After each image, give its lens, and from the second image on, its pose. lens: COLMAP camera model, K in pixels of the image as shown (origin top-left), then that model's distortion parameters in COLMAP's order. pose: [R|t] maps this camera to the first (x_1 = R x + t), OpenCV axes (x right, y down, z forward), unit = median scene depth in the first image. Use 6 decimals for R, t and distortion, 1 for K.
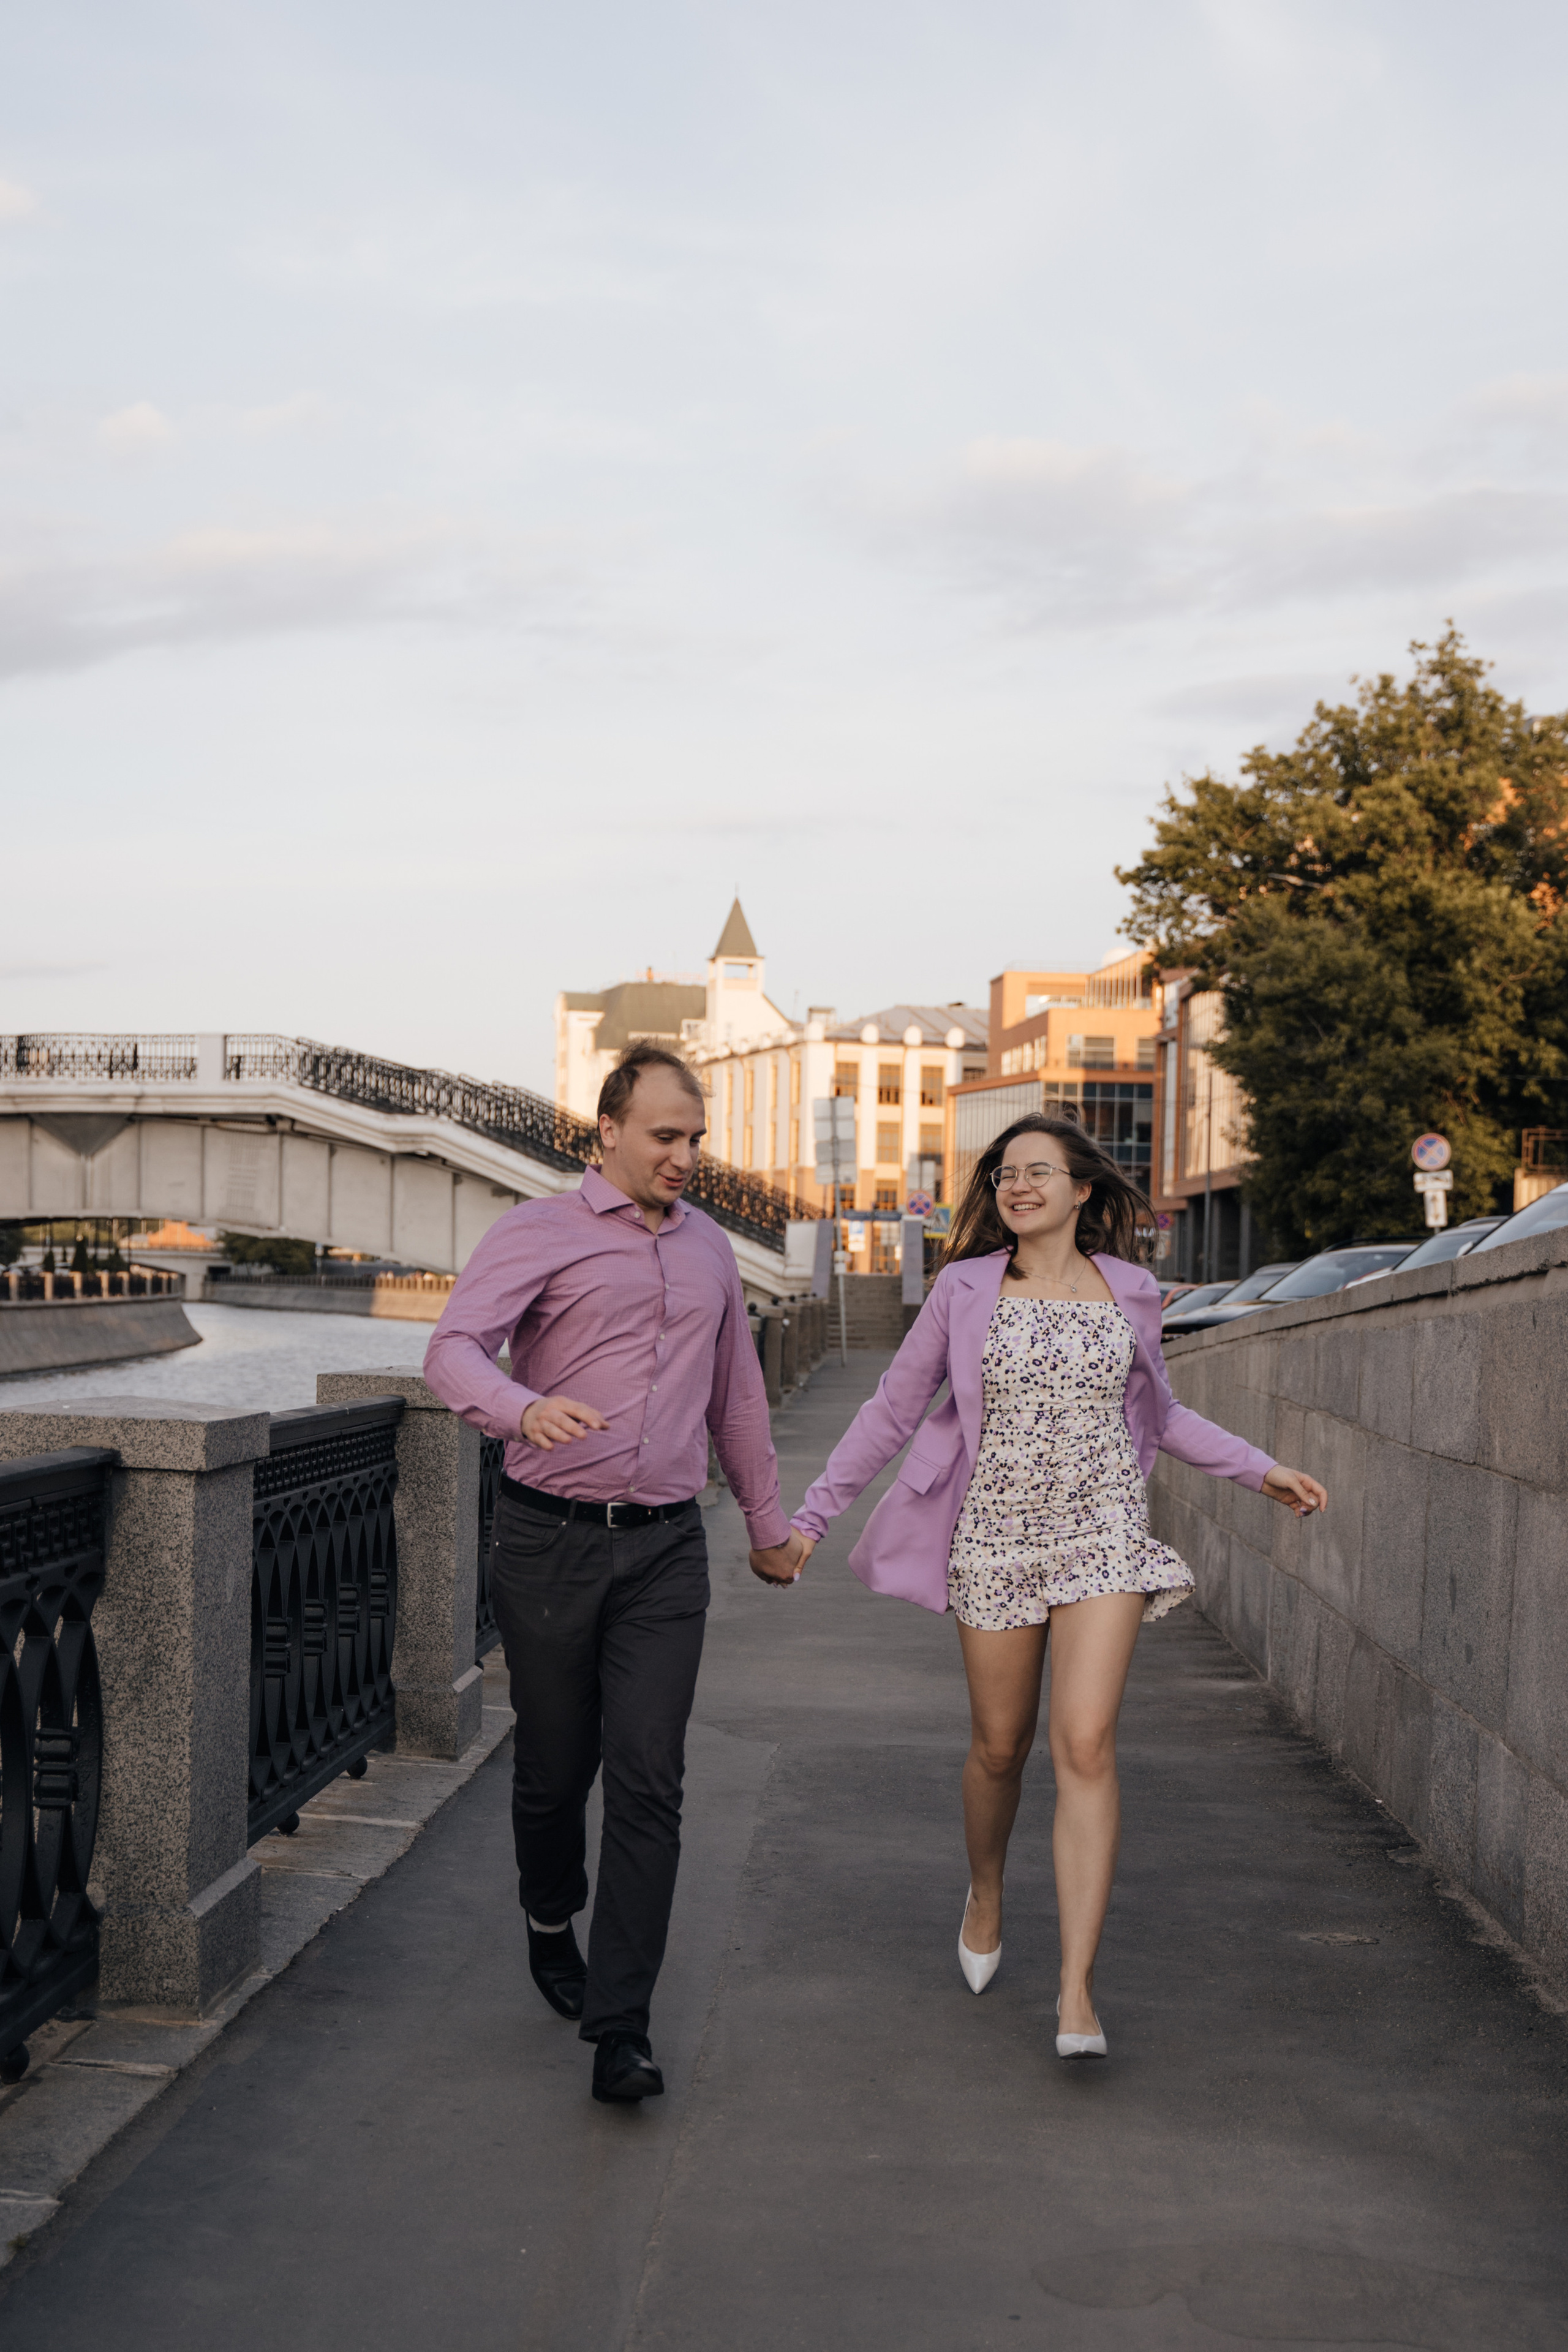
lens RADIAL K [[2384.6, 0, 784.0], [0, 2384.6, 1176.0], [0, 0, 1]] dist [0.018342, -0.332619]
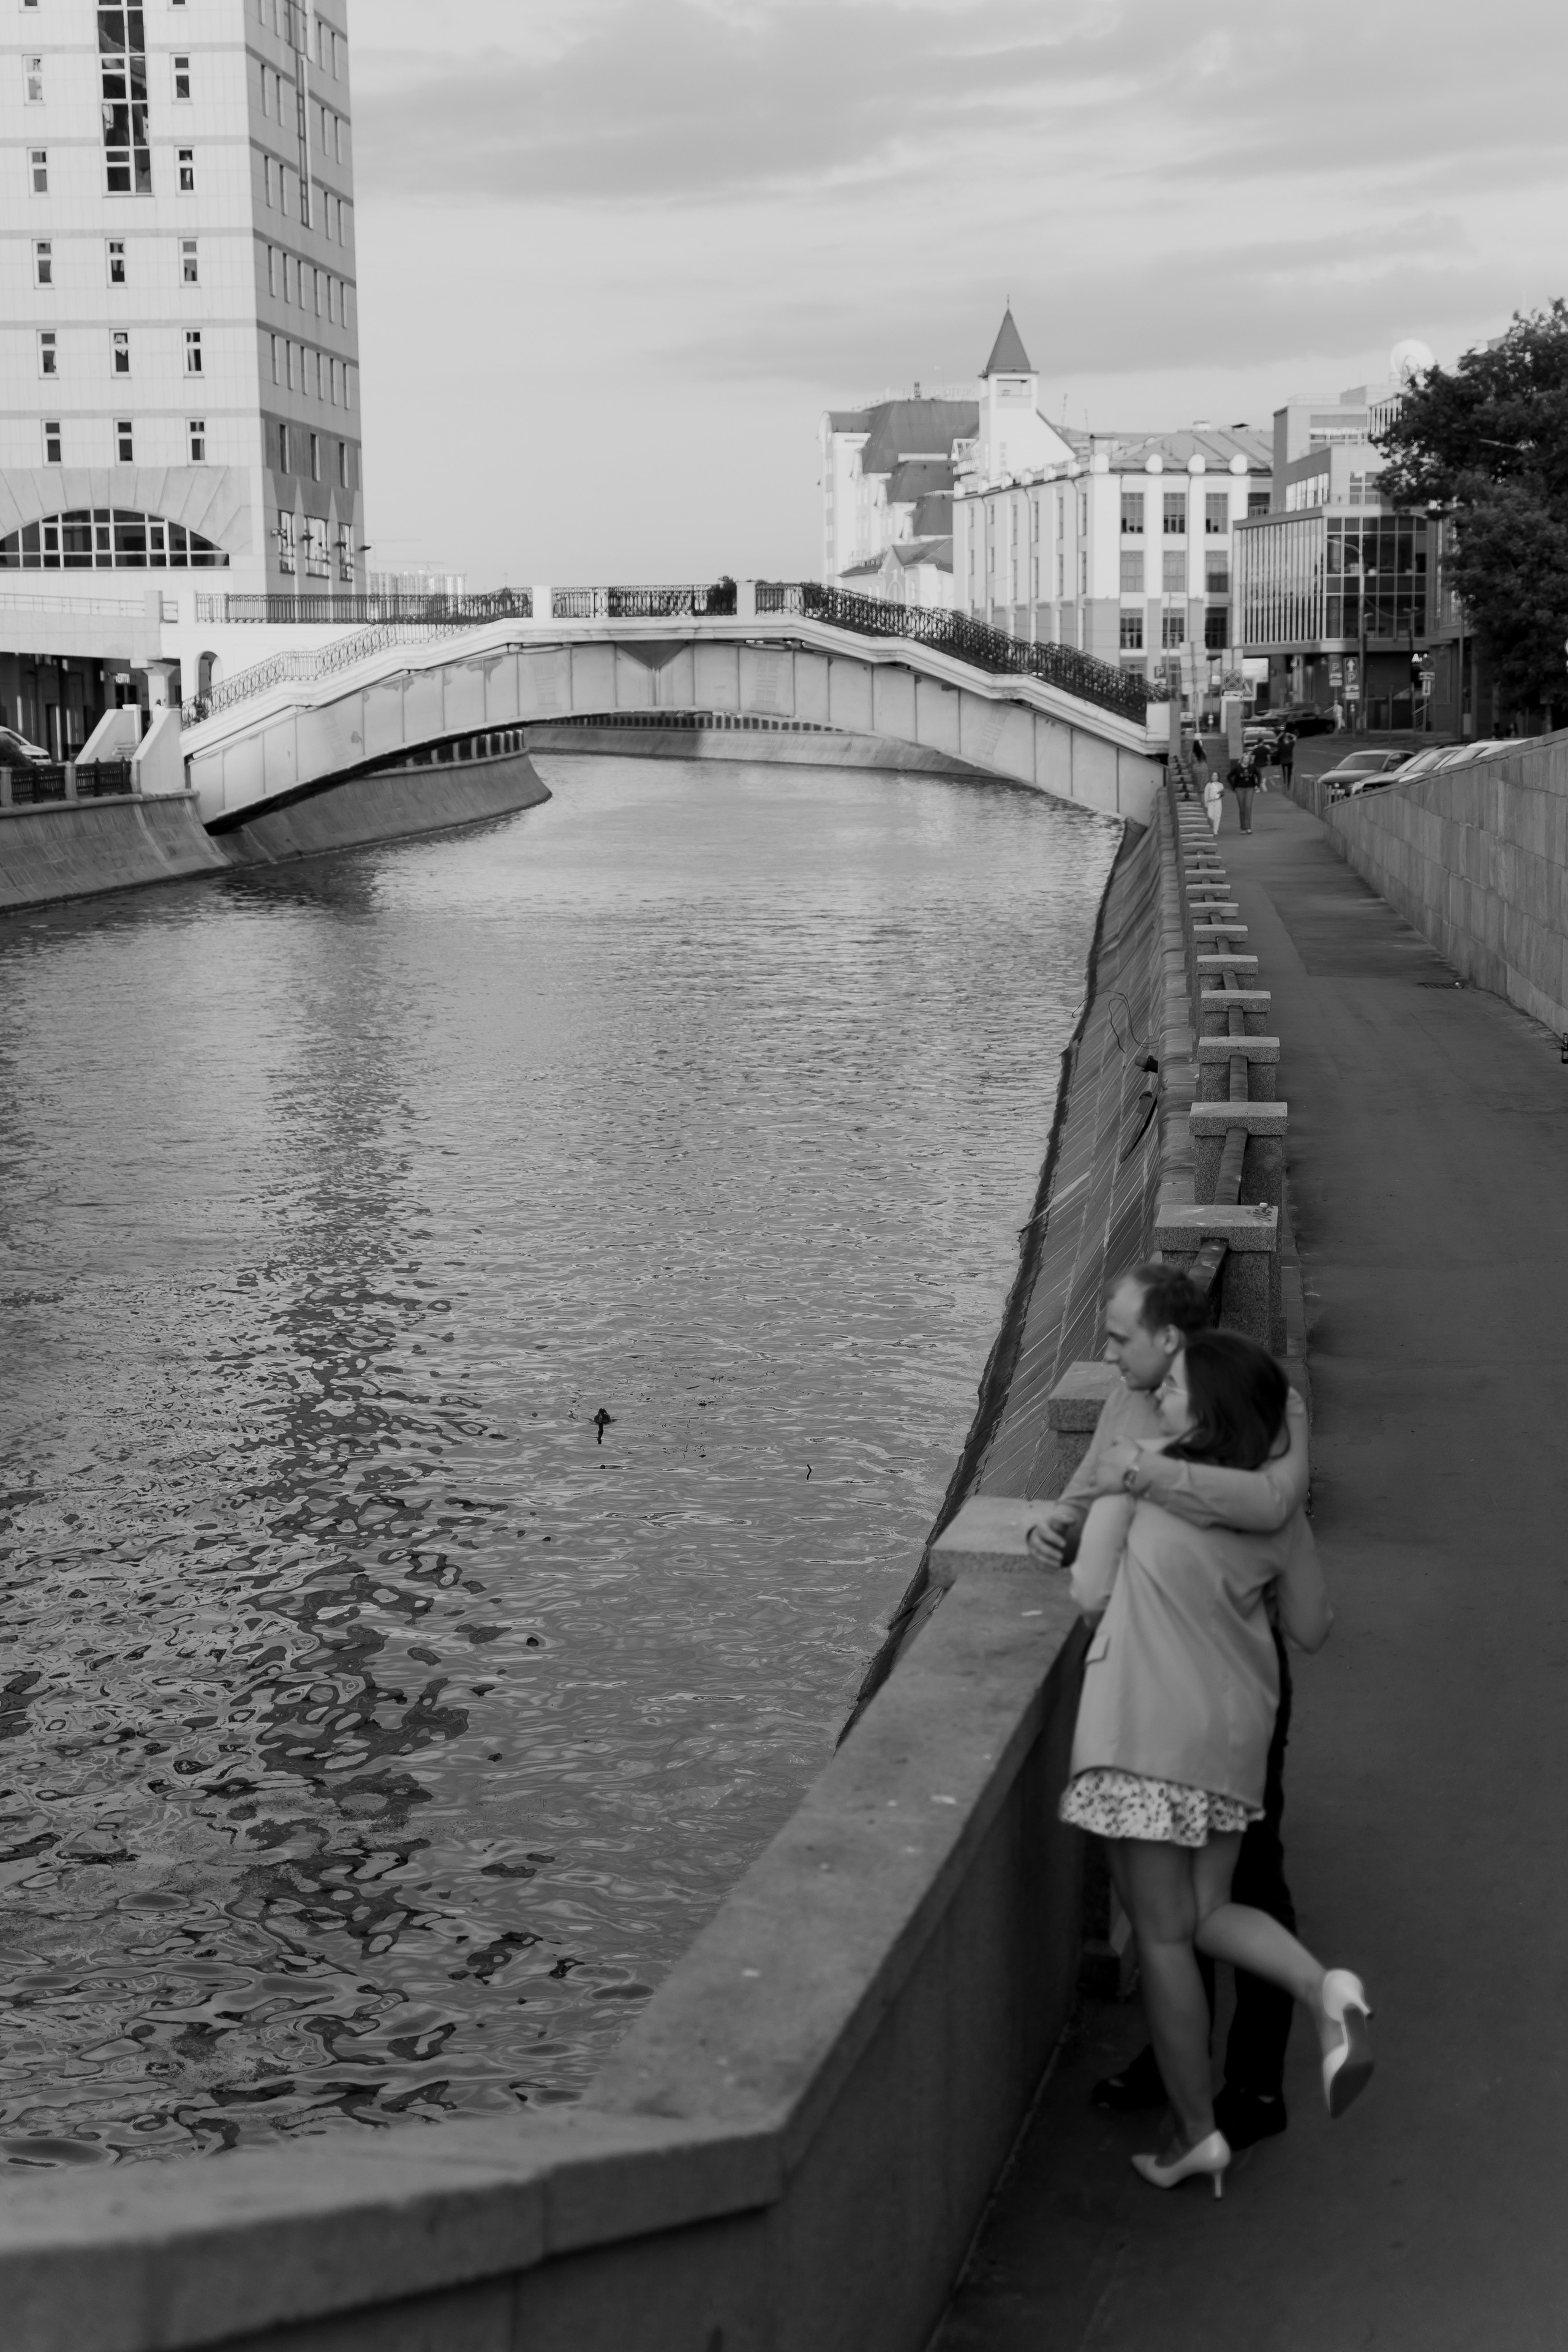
lens RADIAL K [[3328.5, 0, 784.0], [0, 3328.5, 1176.0], [0, 0, 1]] dist [-0.014254, -0.020221]
pose [[0.998074, -0.021798, -0.058080, -0.046067], [0.032679, 0.980546, 0.193550, -0.041865], [0.052731, -0.195075, 0.979370, -0.454637]]
